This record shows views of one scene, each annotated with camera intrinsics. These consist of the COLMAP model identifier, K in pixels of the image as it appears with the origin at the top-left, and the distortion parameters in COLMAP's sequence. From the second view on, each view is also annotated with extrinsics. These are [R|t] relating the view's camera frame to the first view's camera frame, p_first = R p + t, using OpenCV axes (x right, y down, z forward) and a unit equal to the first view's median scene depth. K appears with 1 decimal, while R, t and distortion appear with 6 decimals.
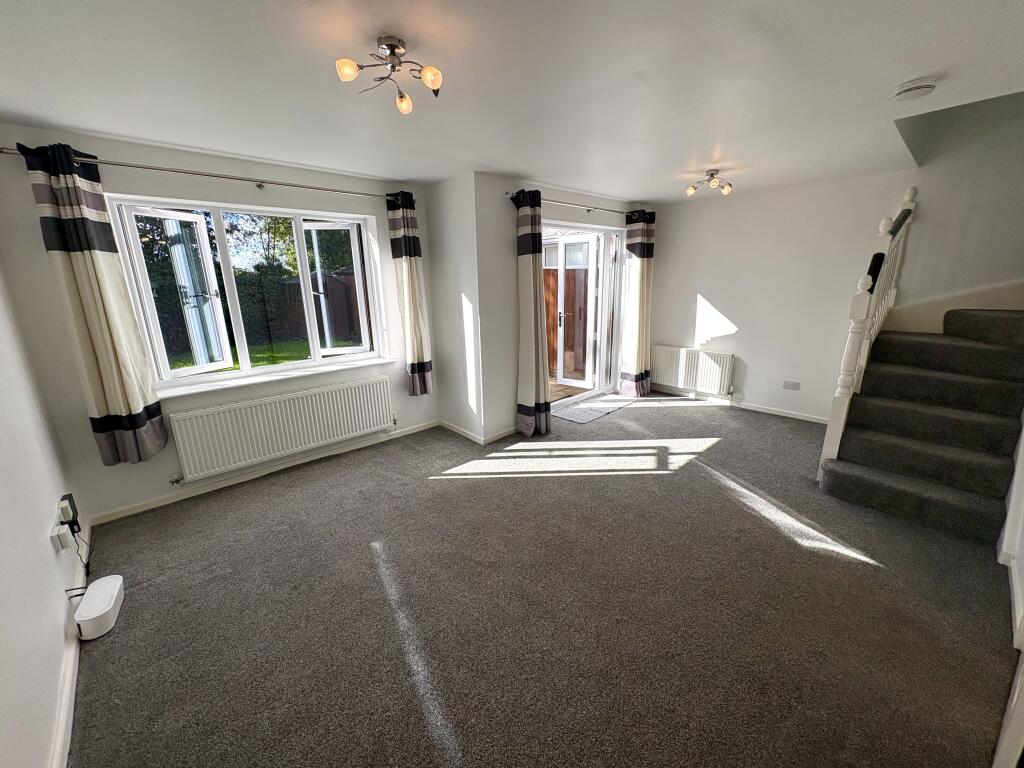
lens RADIAL K [[404.8, 0, 509.4], [0, 404.8, 383.5], [0, 0, 1]] dist [0.000976, 0.000051]
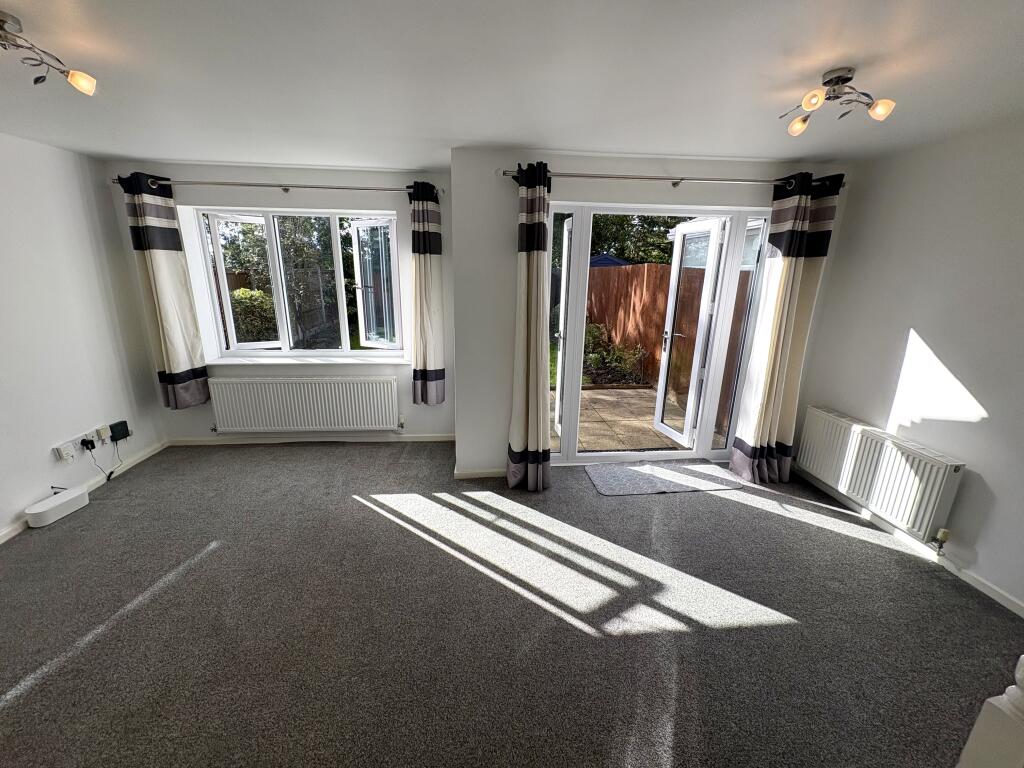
lens RADIAL K [[404.8, 0, 509.4], [0, 404.8, 383.5], [0, 0, 1]] dist [0.000976, 0.000051]
pose [[0.792841, 0.192986, -0.578065, 0.468472], [-0.181937, 0.980234, 0.077714, -0.127338], [0.581637, 0.043556, 0.812282, 0.367627]]
